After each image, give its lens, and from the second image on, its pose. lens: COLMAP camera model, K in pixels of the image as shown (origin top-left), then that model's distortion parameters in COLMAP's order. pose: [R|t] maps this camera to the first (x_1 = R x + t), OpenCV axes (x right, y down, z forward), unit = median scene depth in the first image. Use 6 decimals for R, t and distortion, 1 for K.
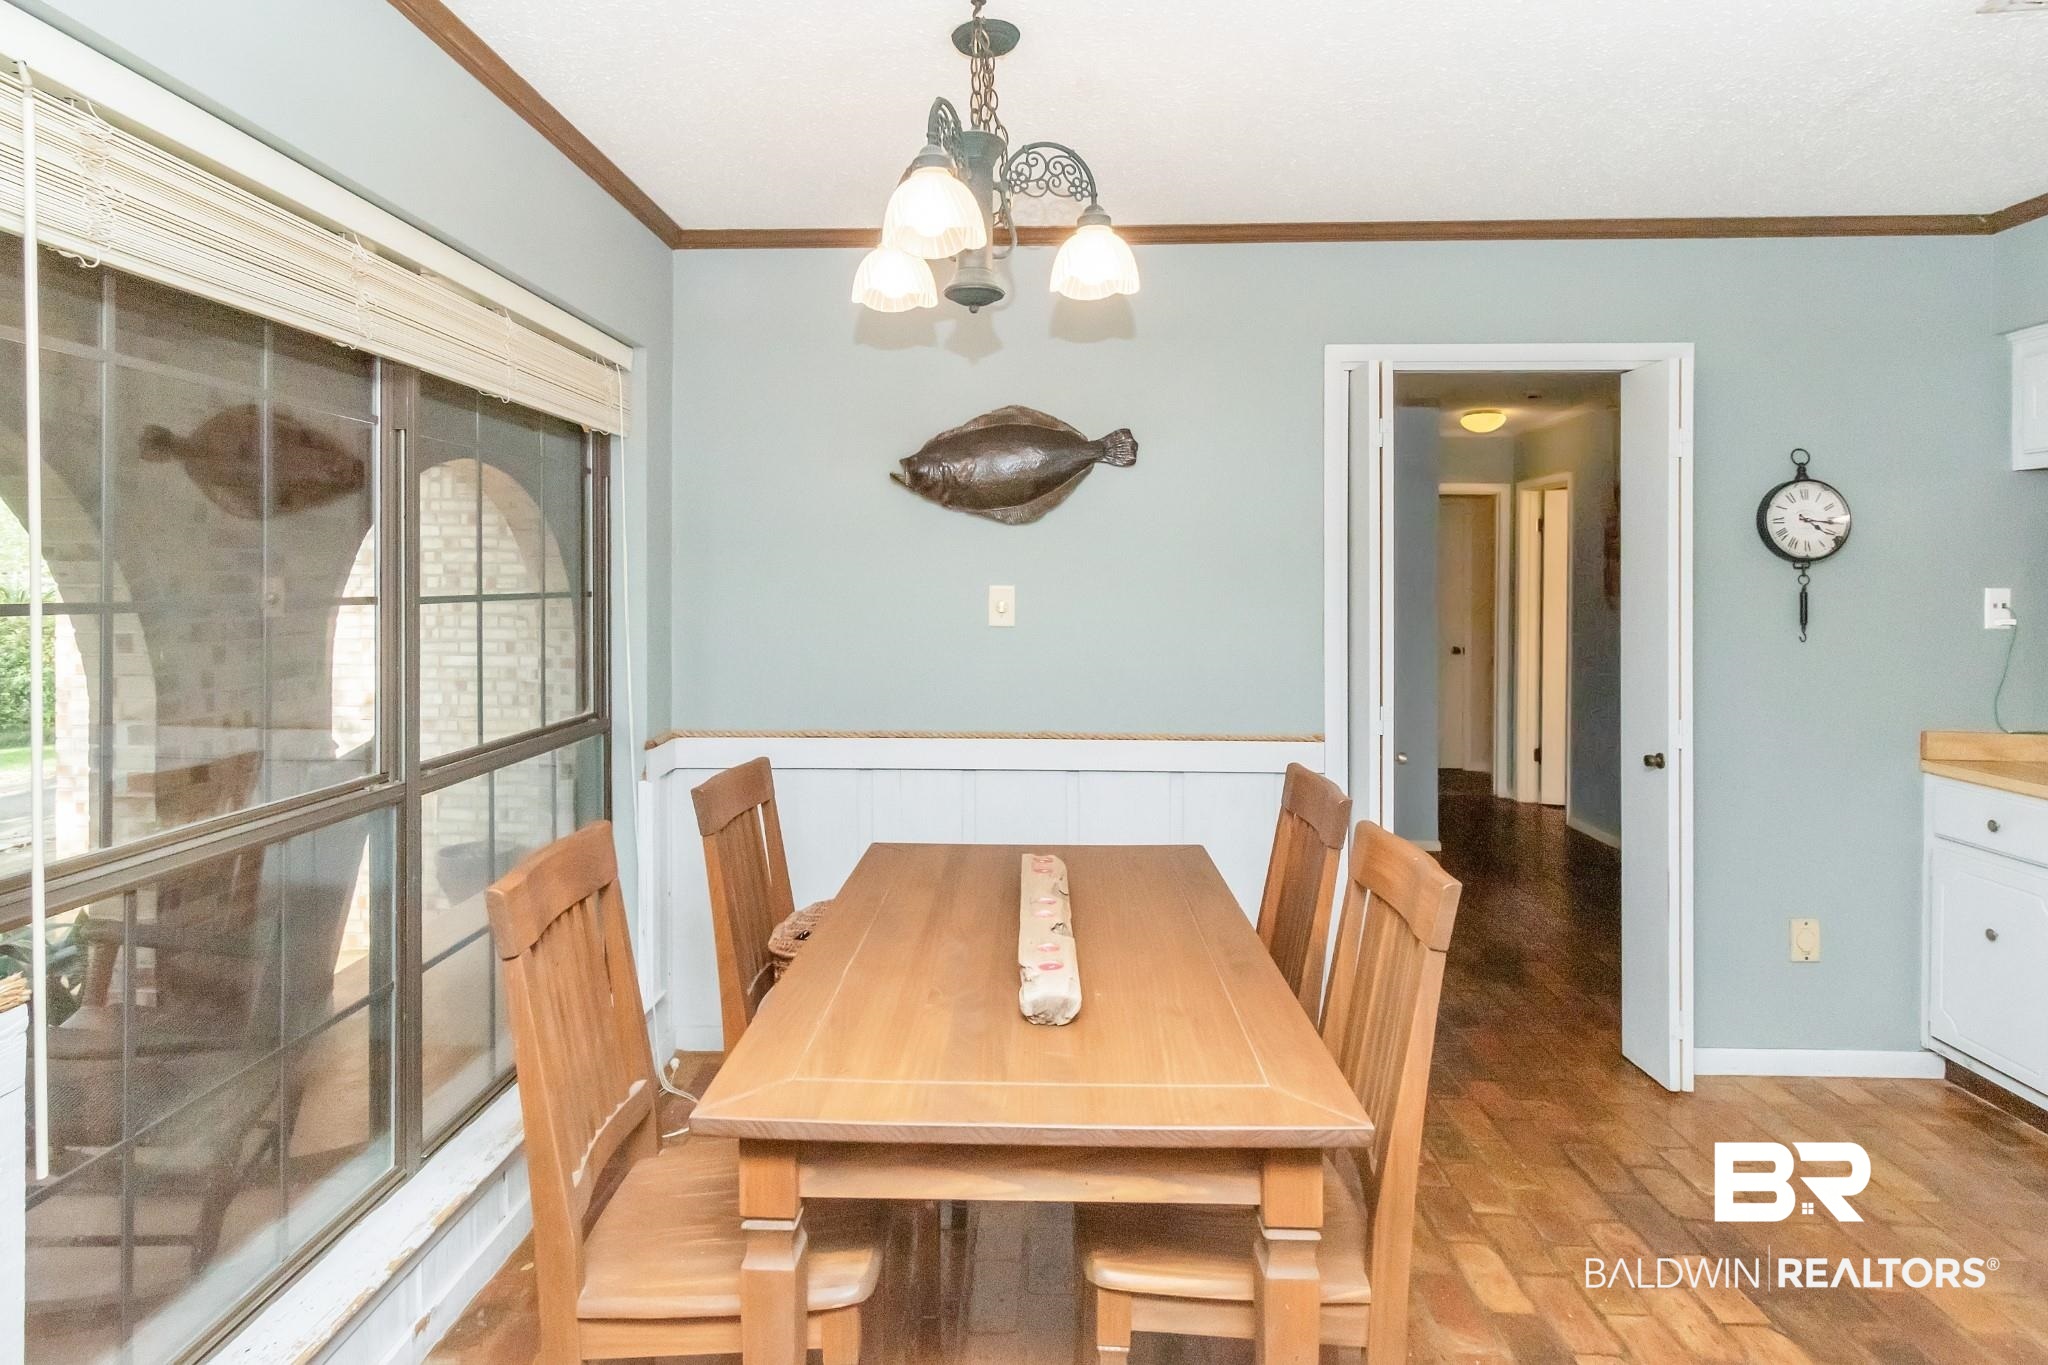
lens RADIAL K [[1047.4, 0, 1024.0], [0, 1047.4, 682.5], [0, 0, 1]] dist [0.024288, -0.027417]
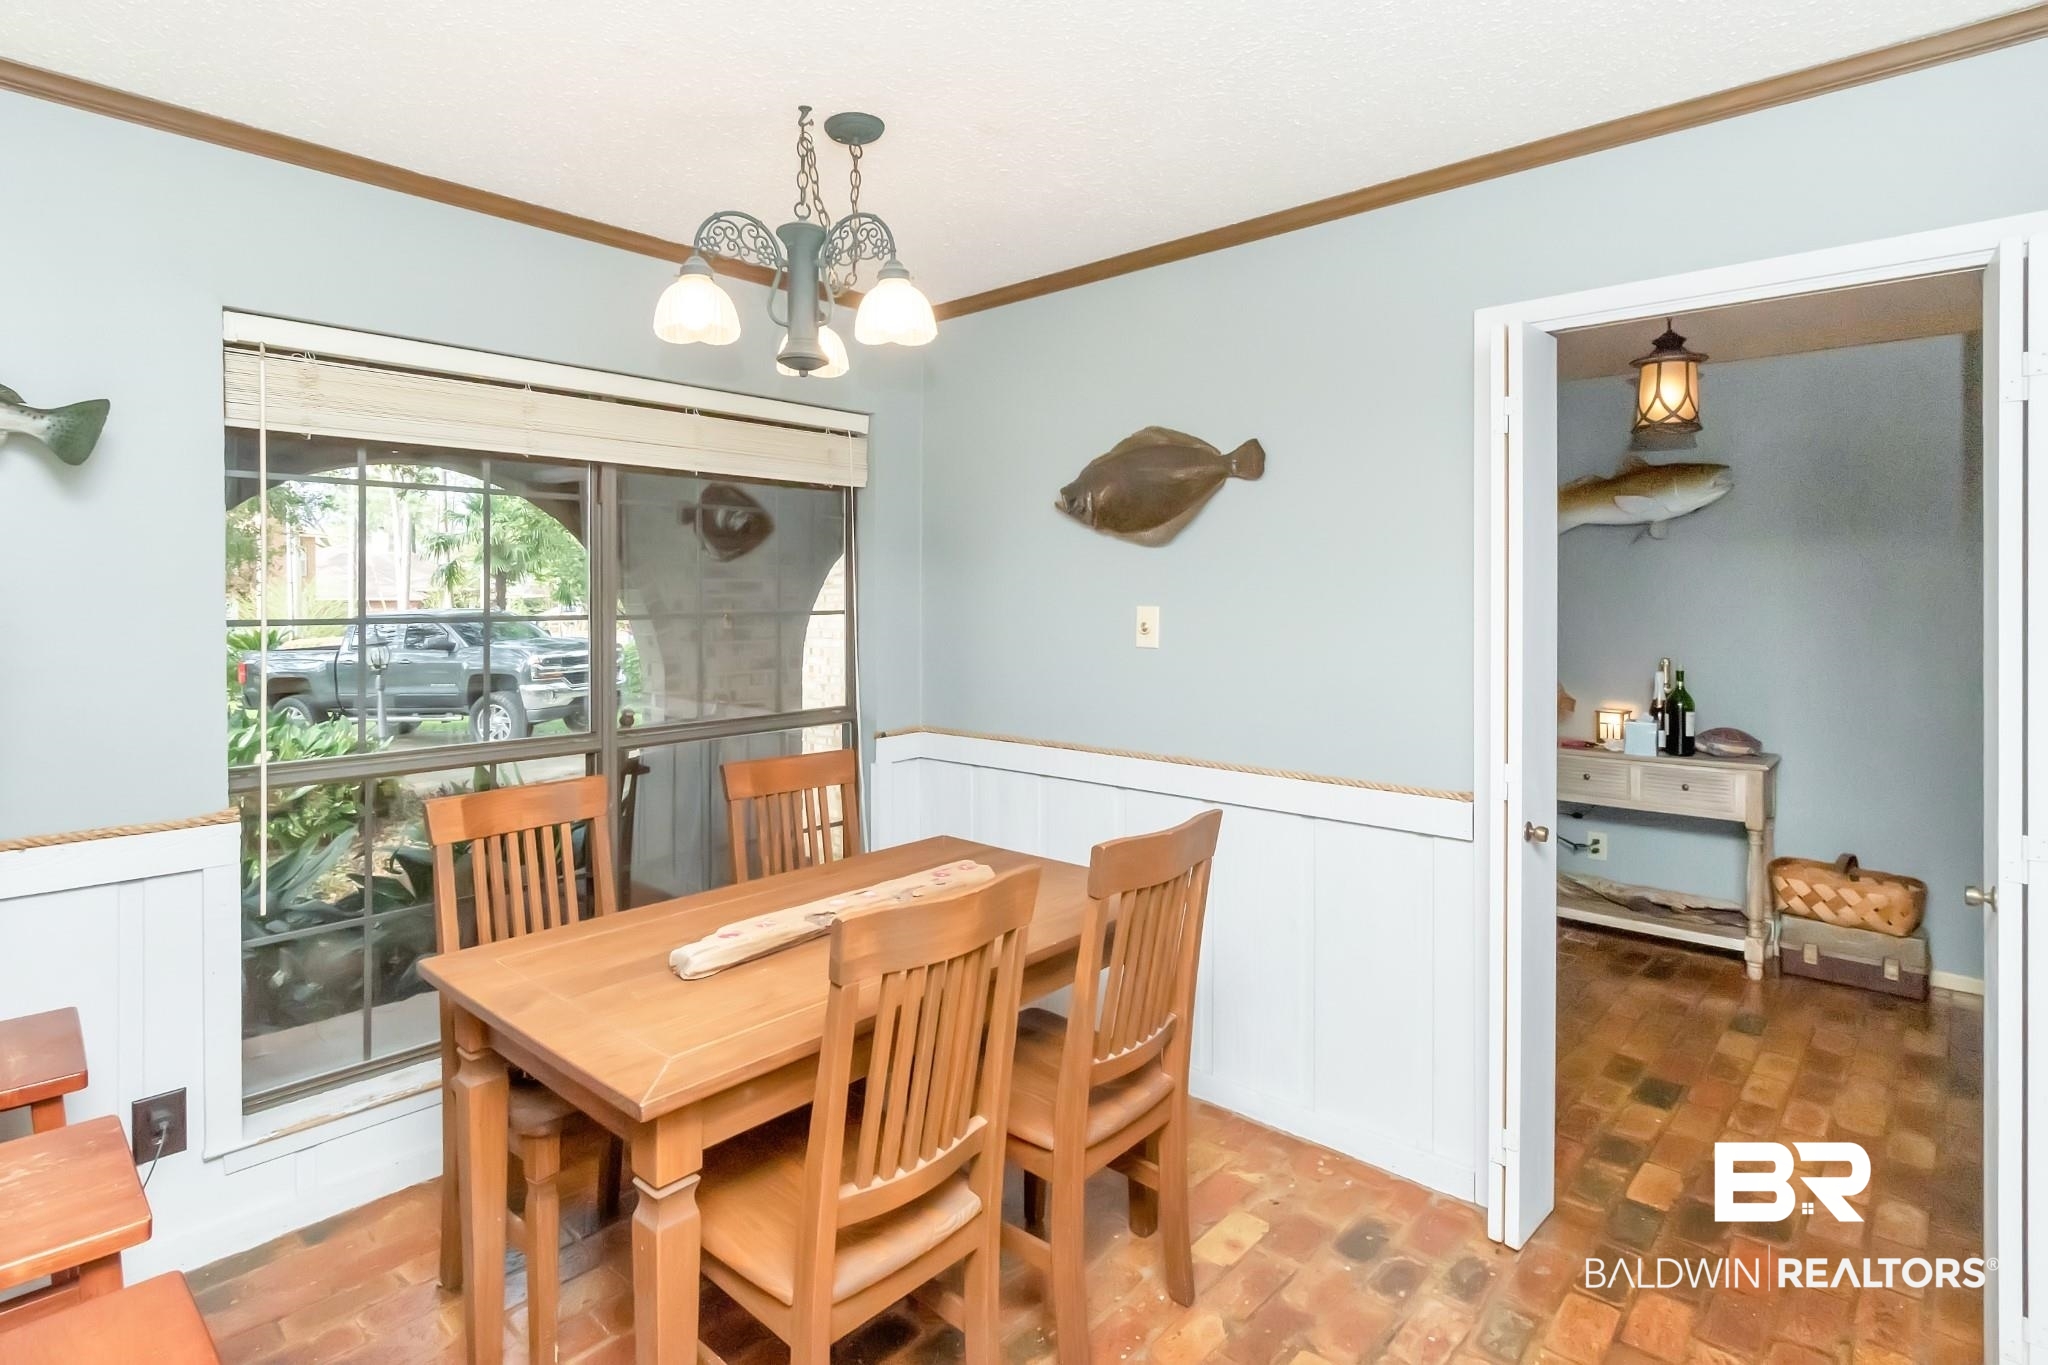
lens RADIAL K [[1047.4, 0, 1024.0], [0, 1047.4, 682.5], [0, 0, 1]] dist [0.024288, -0.027417]
pose [[0.766657, 0.049978, -0.640109, 0.546176], [-0.057774, 0.998291, 0.008748, -0.022766], [0.639452, 0.030275, 0.768234, 0.165568]]
